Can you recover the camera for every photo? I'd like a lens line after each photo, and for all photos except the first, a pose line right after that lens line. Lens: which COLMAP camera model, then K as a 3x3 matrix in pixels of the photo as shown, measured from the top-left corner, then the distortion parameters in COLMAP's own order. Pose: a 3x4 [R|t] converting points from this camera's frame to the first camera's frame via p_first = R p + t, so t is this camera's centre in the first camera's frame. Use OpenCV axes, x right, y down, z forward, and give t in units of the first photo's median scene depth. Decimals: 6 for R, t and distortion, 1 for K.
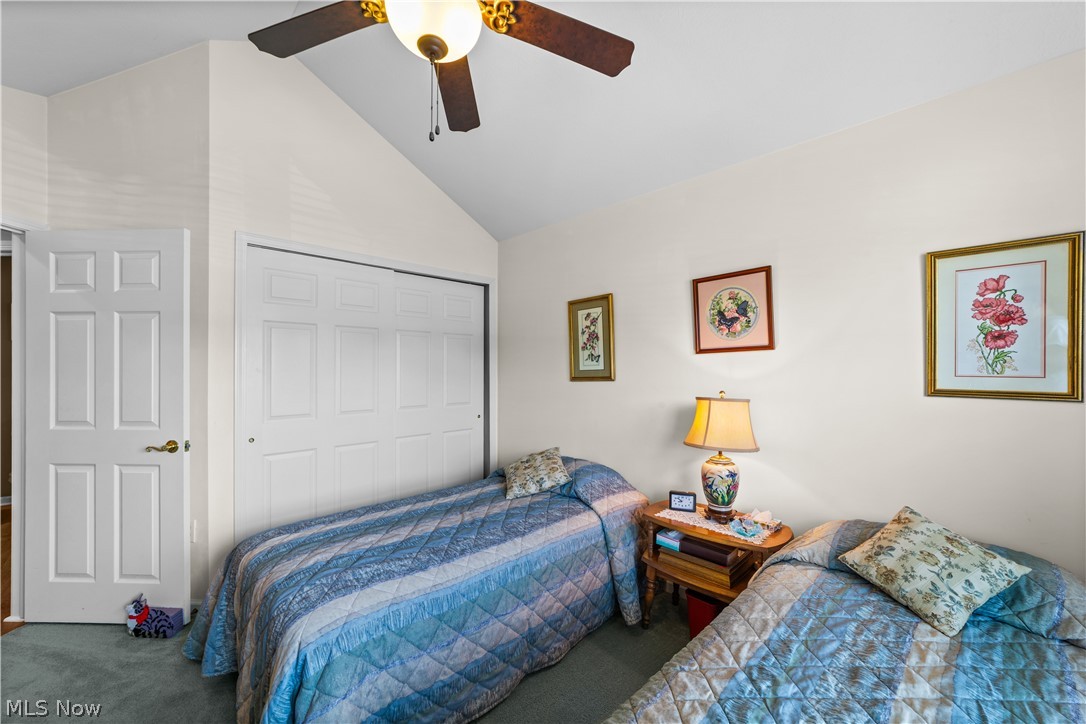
lens RADIAL K [[420.0, 0, 538.7], [0, 420.0, 365.9], [0, 0, 1]] dist [-0.017237, 0.007922]
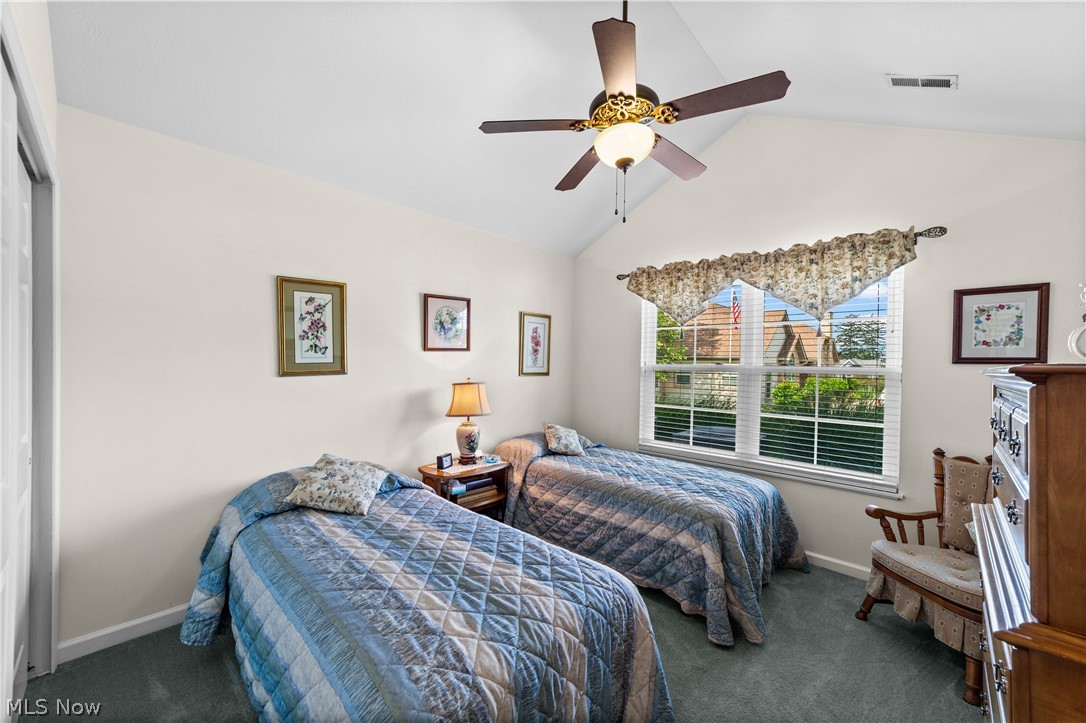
lens RADIAL K [[420.0, 0, 538.7], [0, 420.0, 365.4], [0, 0, 1]] dist [-0.017237, 0.007922]
pose [[-0.021667, -0.003209, 0.999760, -0.773497], [-0.016274, 0.999863, 0.002857, 0.004821], [-0.999633, -0.016208, -0.021716, 0.560612]]
